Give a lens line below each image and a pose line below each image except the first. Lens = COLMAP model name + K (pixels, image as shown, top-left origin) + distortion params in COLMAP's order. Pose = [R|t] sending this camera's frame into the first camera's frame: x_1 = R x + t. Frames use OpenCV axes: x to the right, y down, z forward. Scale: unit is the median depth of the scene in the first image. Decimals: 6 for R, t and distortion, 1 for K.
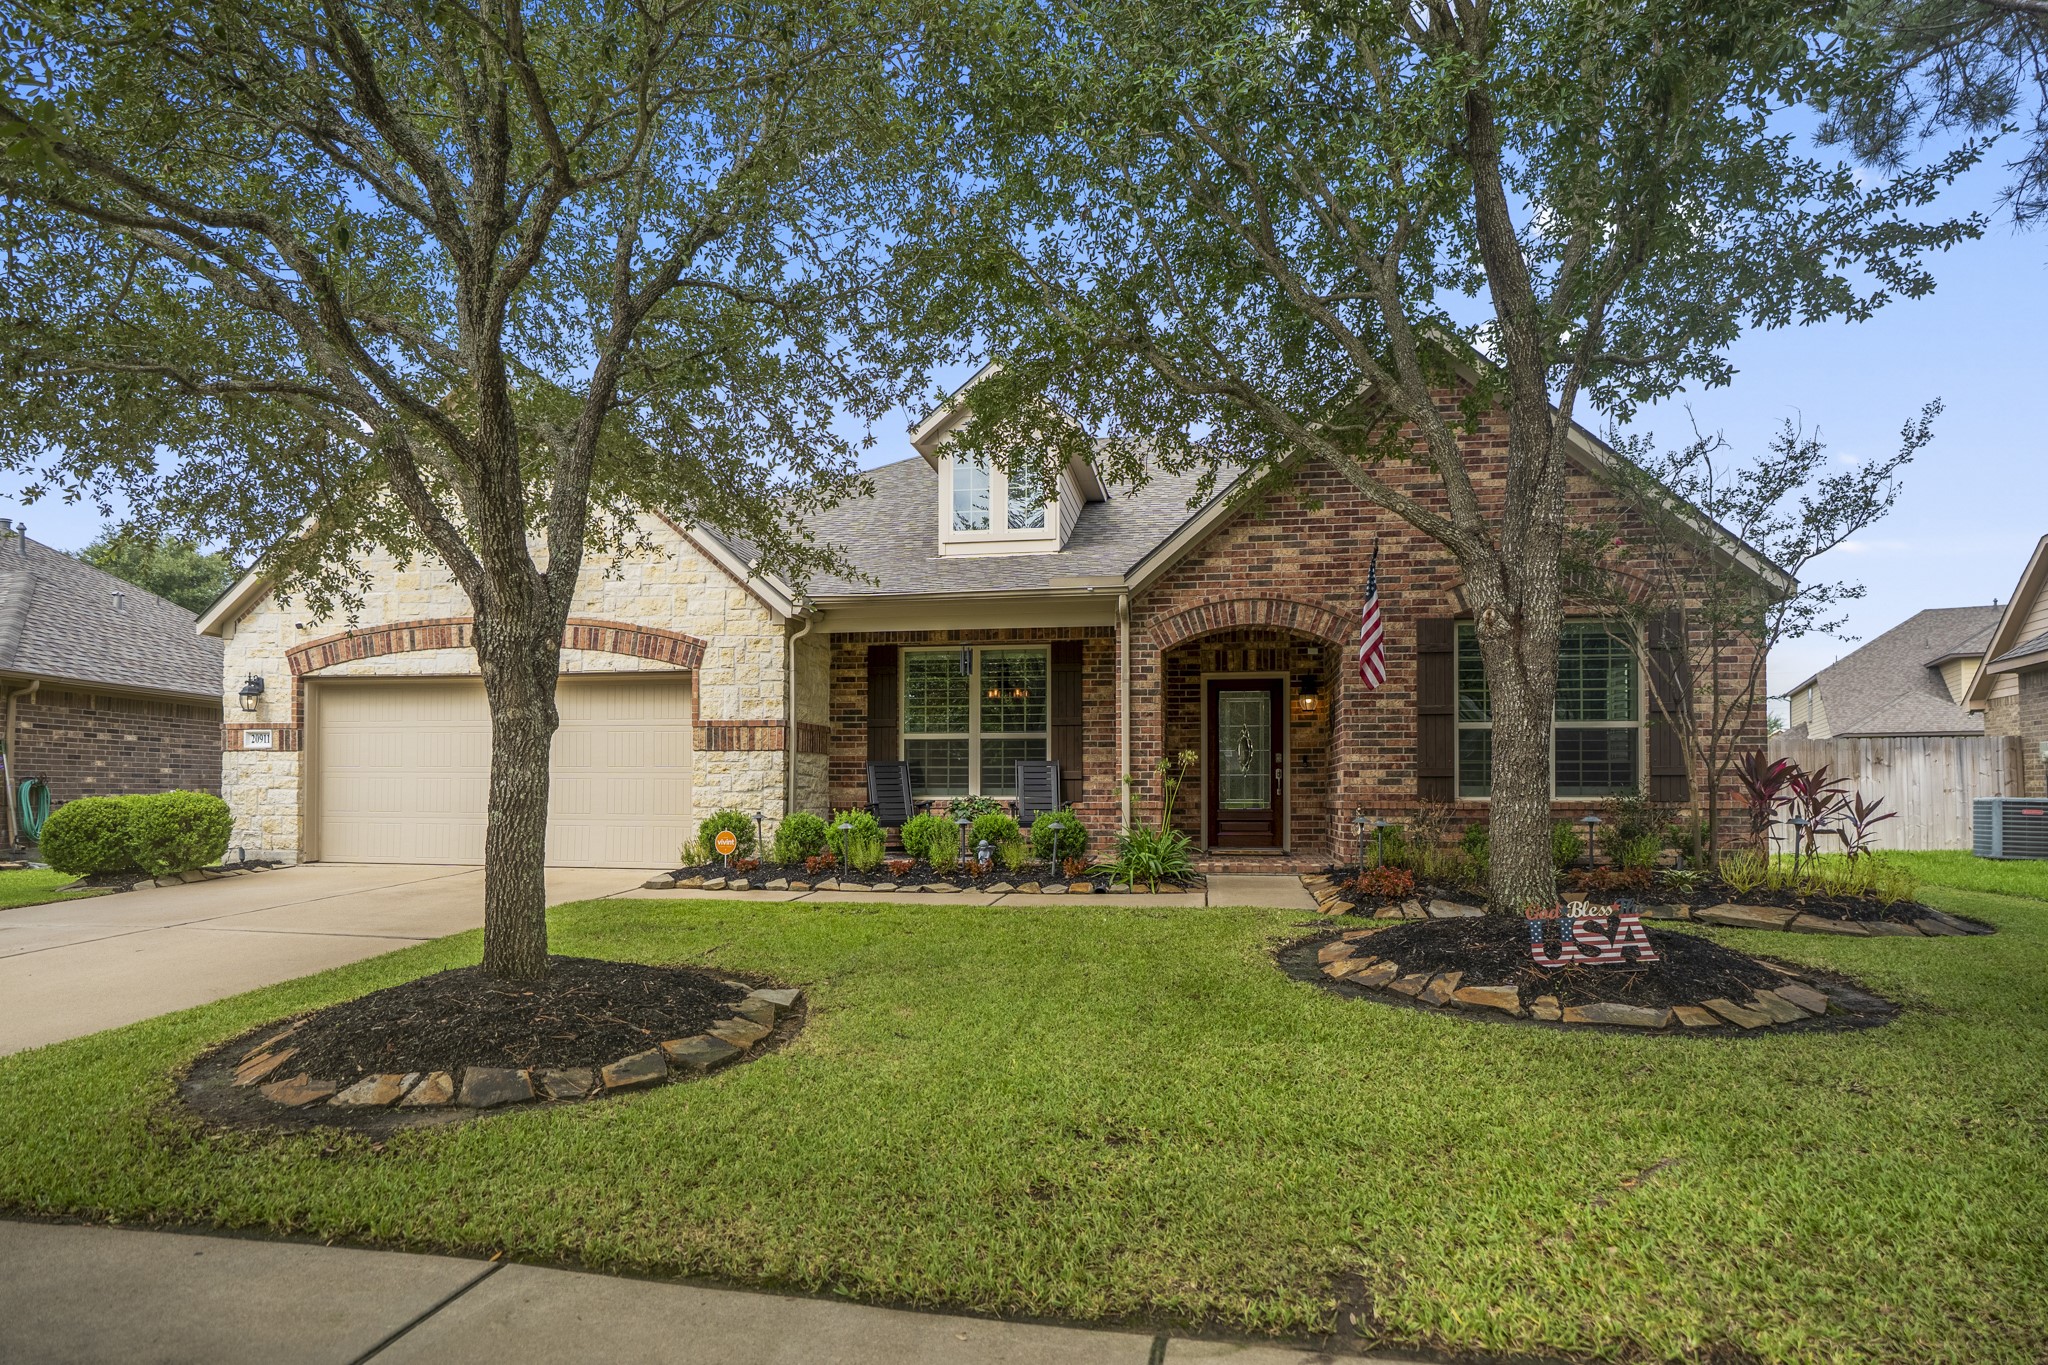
lens RADIAL K [[1122.9, 0, 1024.6], [0, 1122.9, 691.1], [0, 0, 1]] dist [-0.002272, 0.000037]
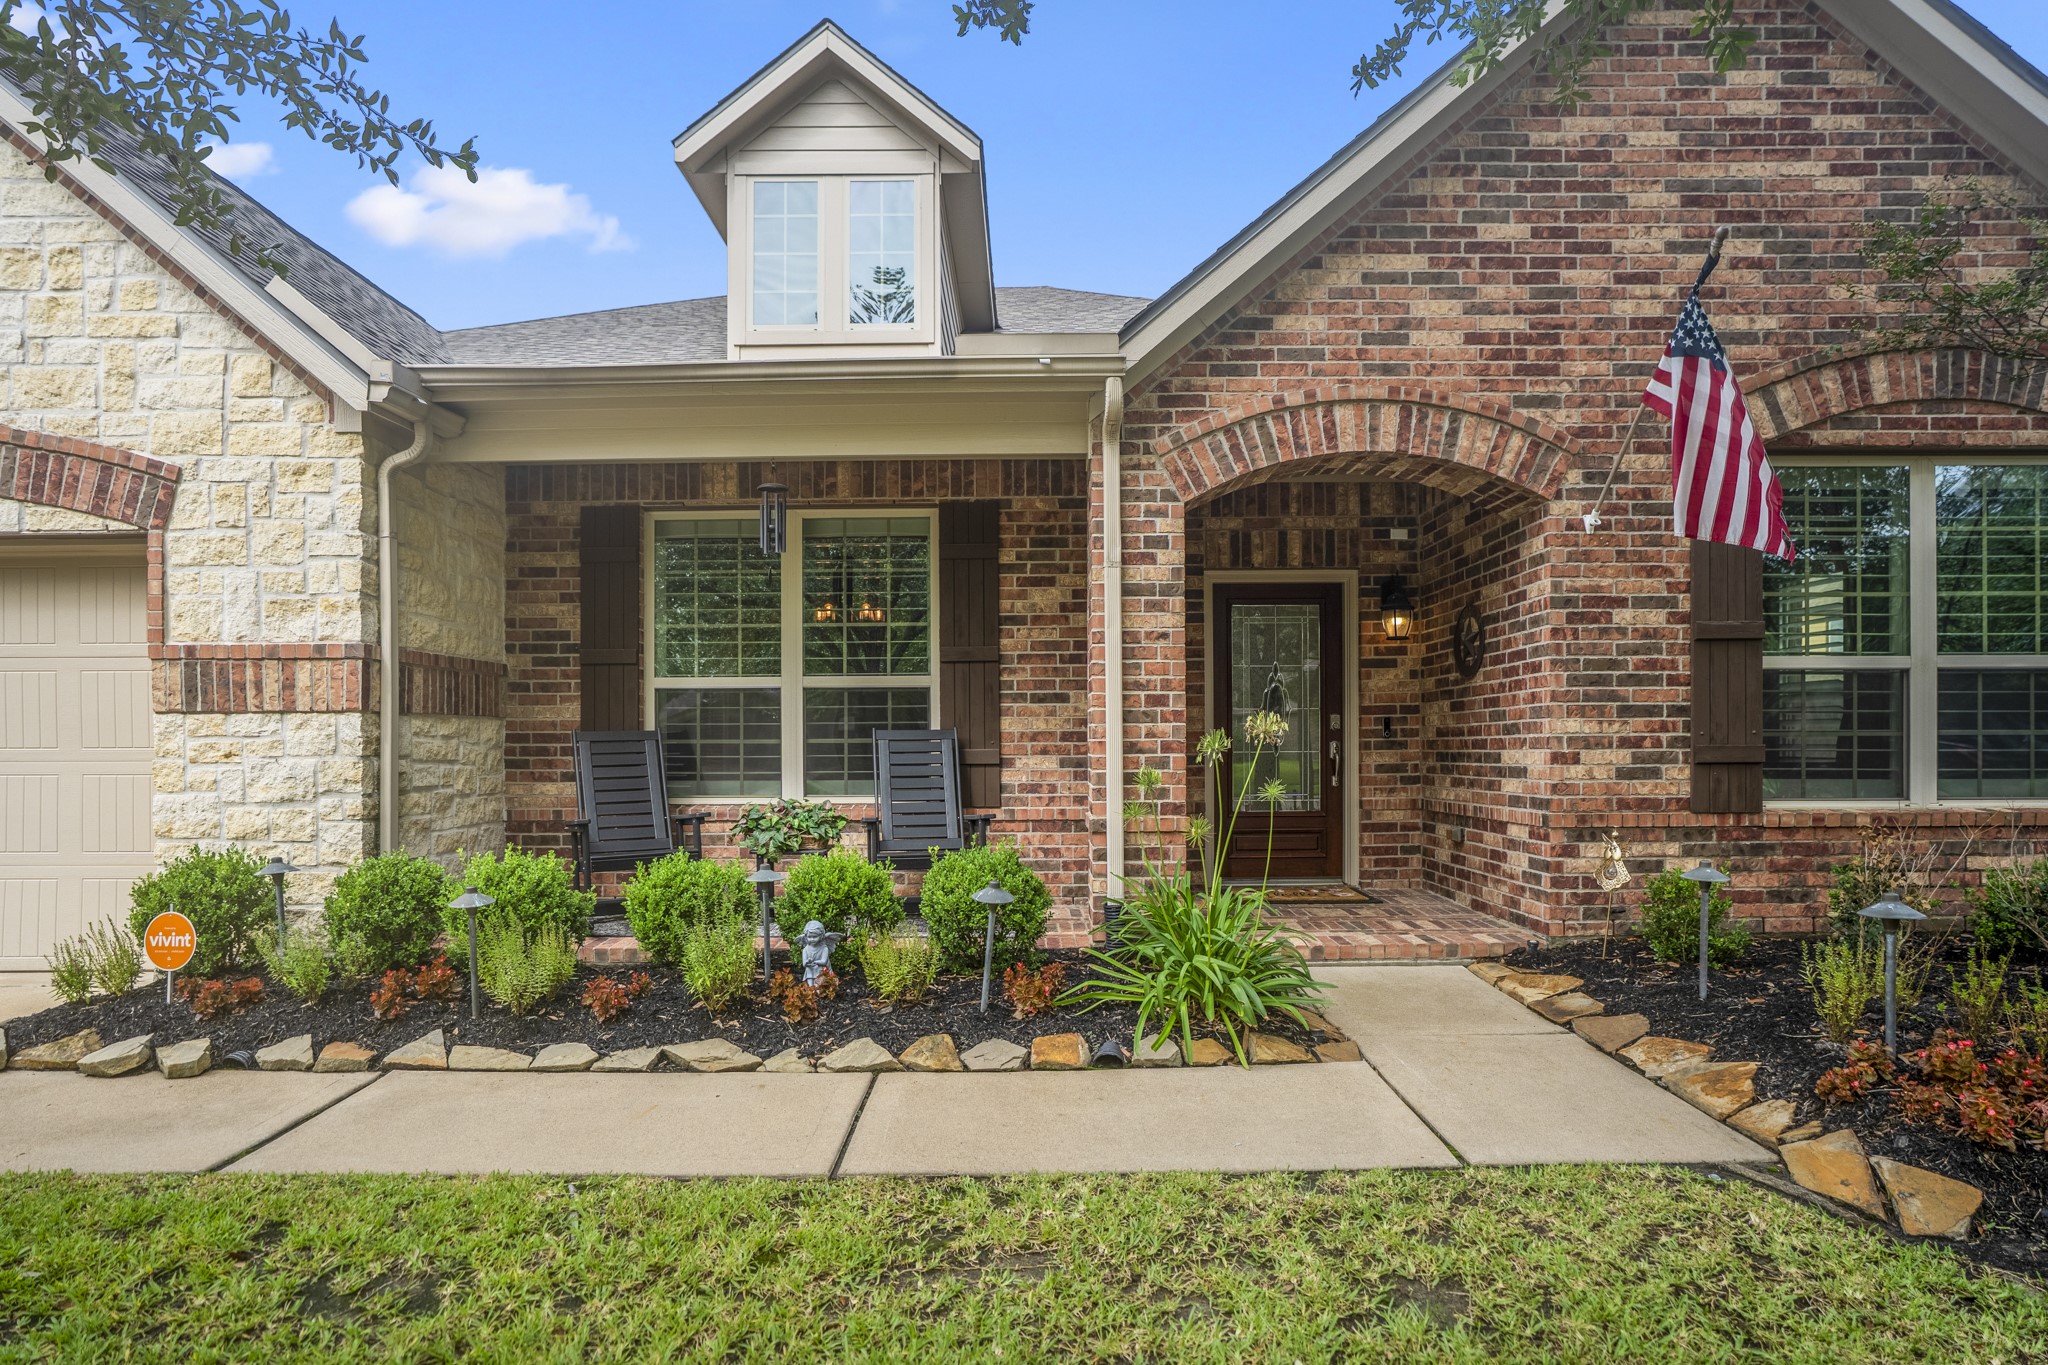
lens RADIAL K [[1071.1, 0, 1010.7], [0, 1071.1, 725.7], [0, 0, 1]] dist [-0.028072, 0.002294]
pose [[0.988011, -0.003923, 0.154332, -0.023529], [-0.007520, 0.997268, 0.073491, 0.025789], [-0.154199, -0.073771, 0.985282, 0.553064]]
